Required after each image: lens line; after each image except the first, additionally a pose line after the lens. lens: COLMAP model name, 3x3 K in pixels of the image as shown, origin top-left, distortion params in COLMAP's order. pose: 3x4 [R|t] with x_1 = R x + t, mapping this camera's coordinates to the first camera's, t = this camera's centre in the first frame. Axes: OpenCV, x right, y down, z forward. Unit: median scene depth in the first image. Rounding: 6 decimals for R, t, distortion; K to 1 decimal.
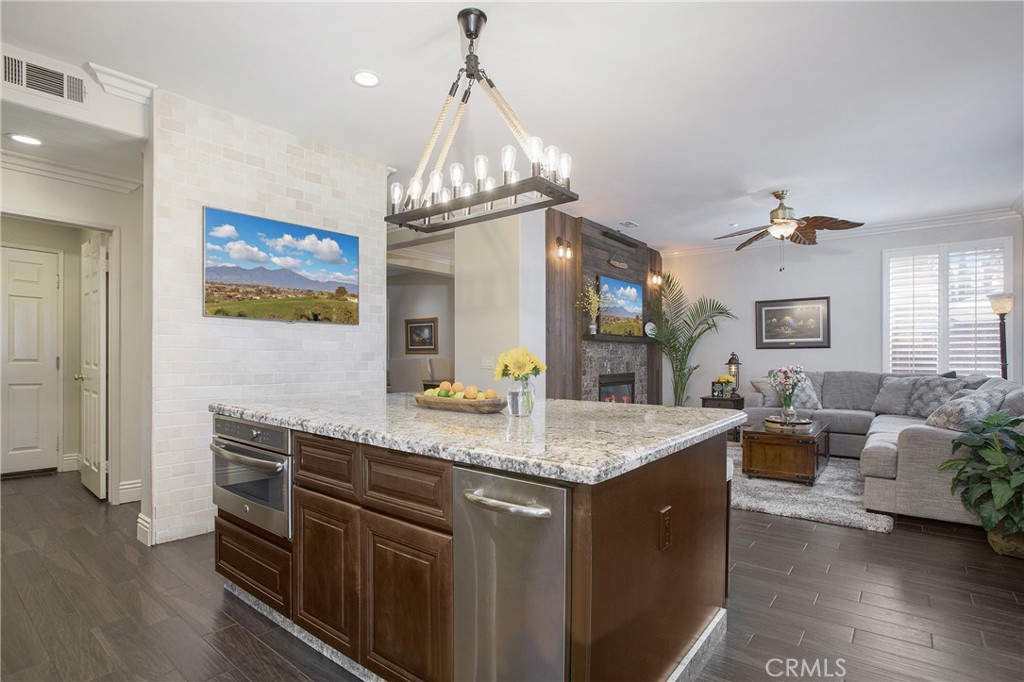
lens RADIAL K [[513.8, 0, 513.5], [0, 513.8, 355.3], [0, 0, 1]] dist [-0.044401, 0.011136]
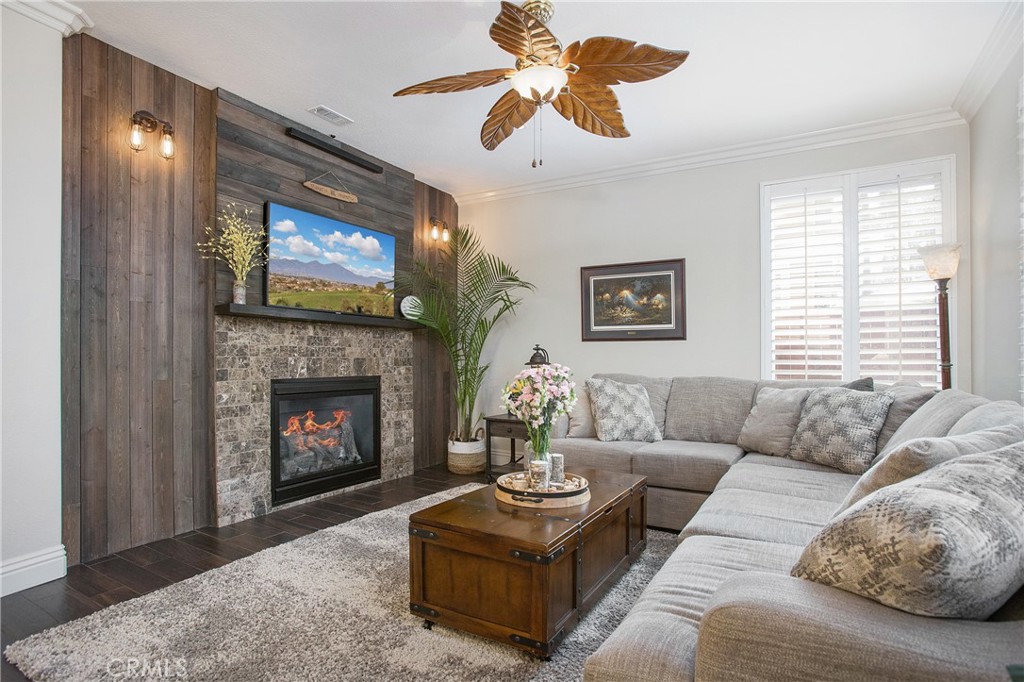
lens RADIAL K [[513.8, 0, 508.0], [0, 513.8, 341.6], [0, 0, 1]] dist [-0.044401, 0.011136]
pose [[0.993231, 0.012126, 0.115517, 0.362137], [-0.008757, 0.999523, -0.029628, 0.010231], [-0.115821, 0.028415, 0.992864, 0.425347]]
